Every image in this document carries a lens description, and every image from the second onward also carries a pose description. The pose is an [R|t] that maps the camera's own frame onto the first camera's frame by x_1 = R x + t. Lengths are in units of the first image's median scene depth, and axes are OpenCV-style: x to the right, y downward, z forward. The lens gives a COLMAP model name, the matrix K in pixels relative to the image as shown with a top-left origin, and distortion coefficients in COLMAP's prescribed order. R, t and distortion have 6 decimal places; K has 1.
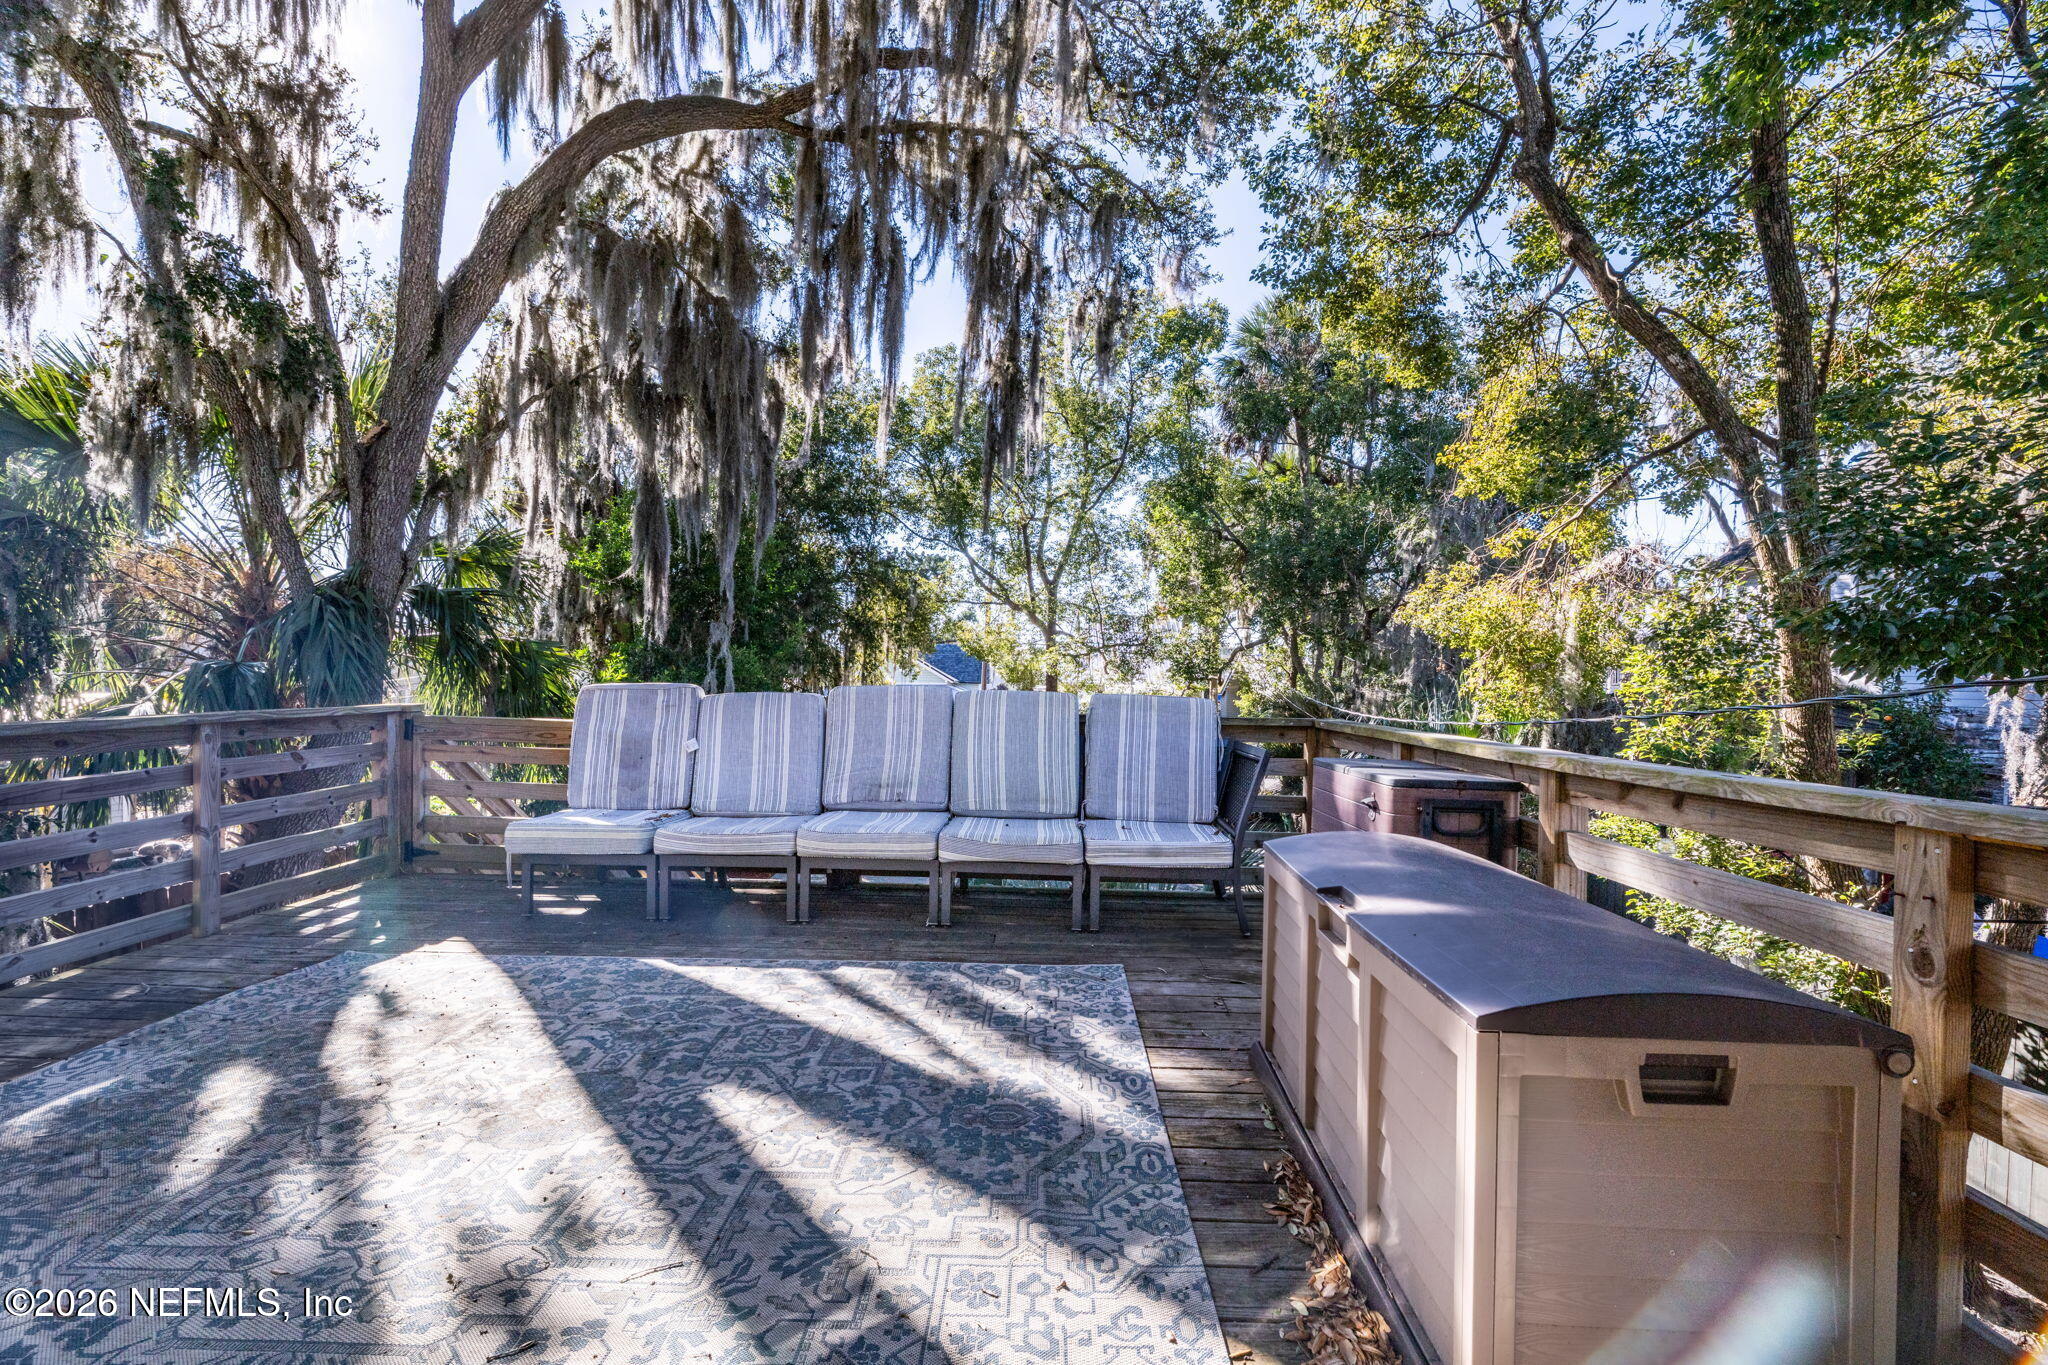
lens RADIAL K [[874.8, 0, 1024.0], [0, 874.8, 682.5], [0, 0, 1]] dist [0.000580, 0.000204]
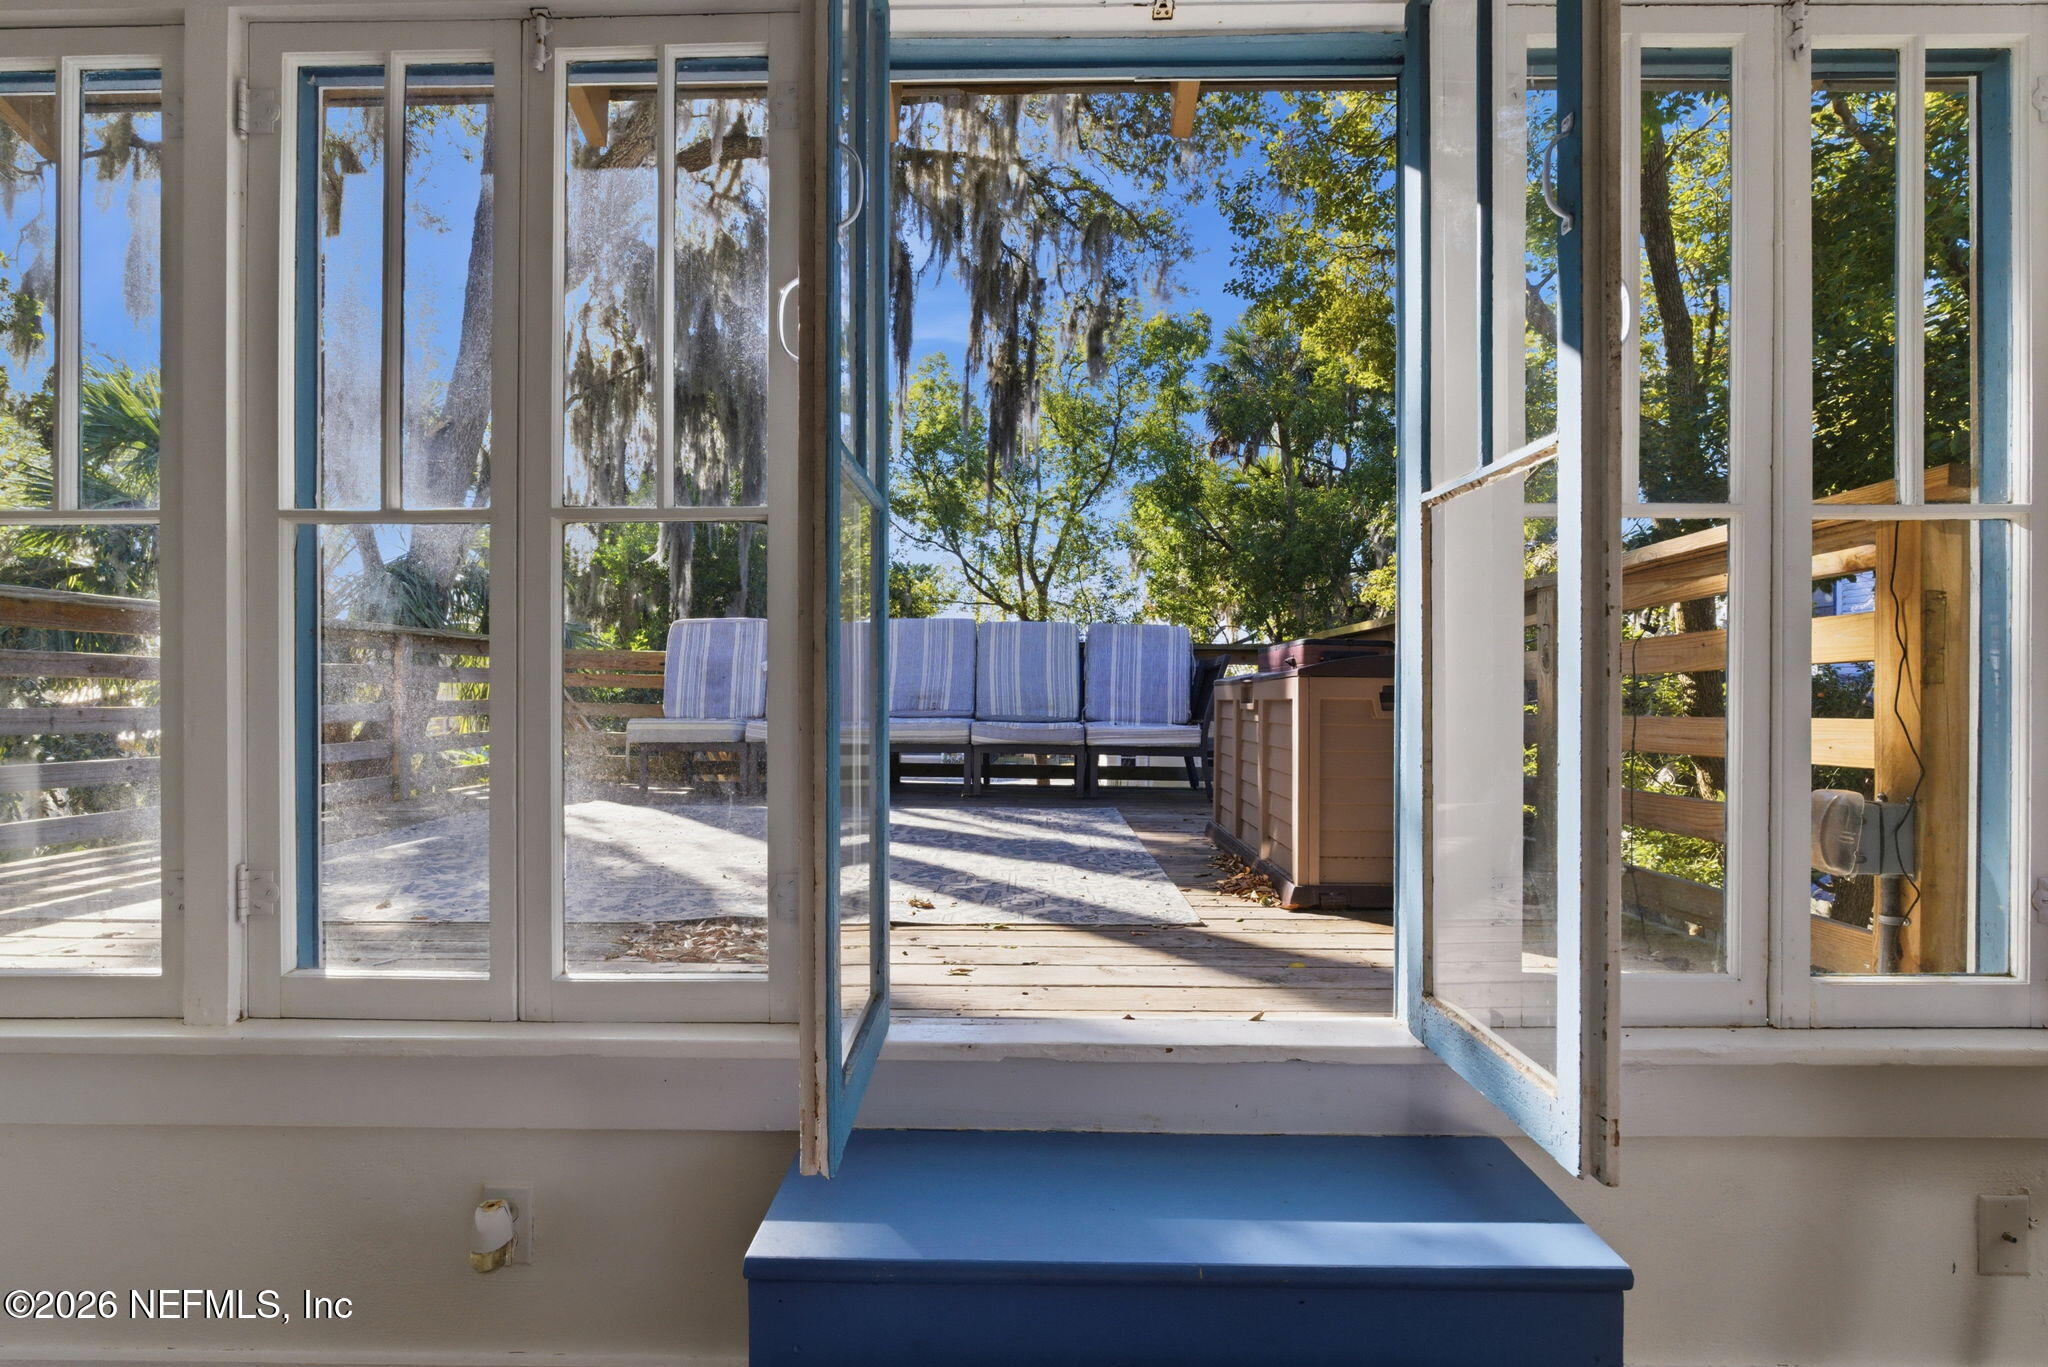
lens RADIAL K [[905.3, 0, 1024.0], [0, 905.3, 683.5], [0, 0, 1]] dist [-0.001460, -0.000125]
pose [[0.999867, -0.004701, 0.015608, -0.015637], [0.004993, 0.999813, -0.018695, 0.053346], [-0.015517, 0.018771, 0.999703, -0.124283]]
